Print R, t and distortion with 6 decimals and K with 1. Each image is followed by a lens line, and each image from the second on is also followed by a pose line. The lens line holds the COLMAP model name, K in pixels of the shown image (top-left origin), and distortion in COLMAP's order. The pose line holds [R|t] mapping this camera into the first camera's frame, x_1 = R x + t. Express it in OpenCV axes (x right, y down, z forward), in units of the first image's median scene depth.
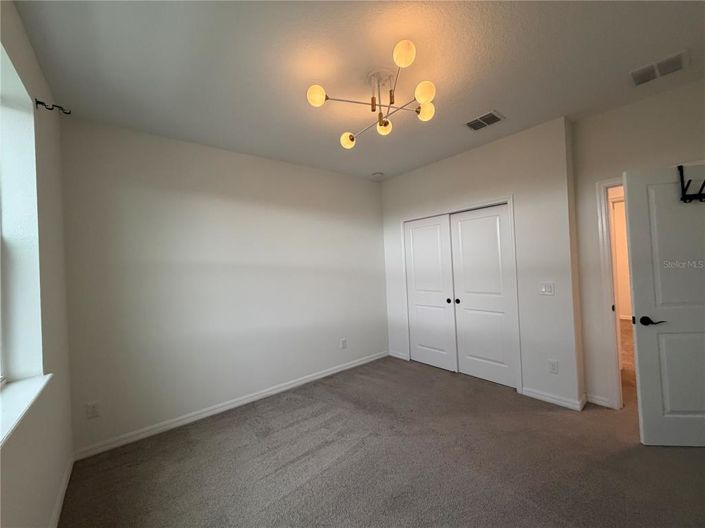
lens RADIAL K [[281.7, 0, 352.5], [0, 281.7, 264.0], [0, 0, 1]] dist [0.001286, 0.000246]
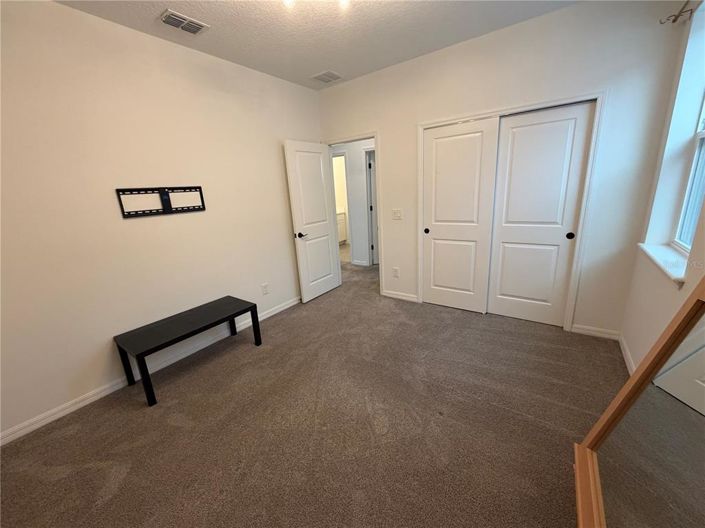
lens RADIAL K [[281.7, 0, 352.5], [0, 281.7, 264.0], [0, 0, 1]] dist [0.001286, 0.000246]
pose [[0.955084, -0.068201, 0.288381, -0.238165], [-0.004021, 0.970083, 0.242740, 0.018362], [-0.296309, -0.232996, 0.926236, 0.294503]]
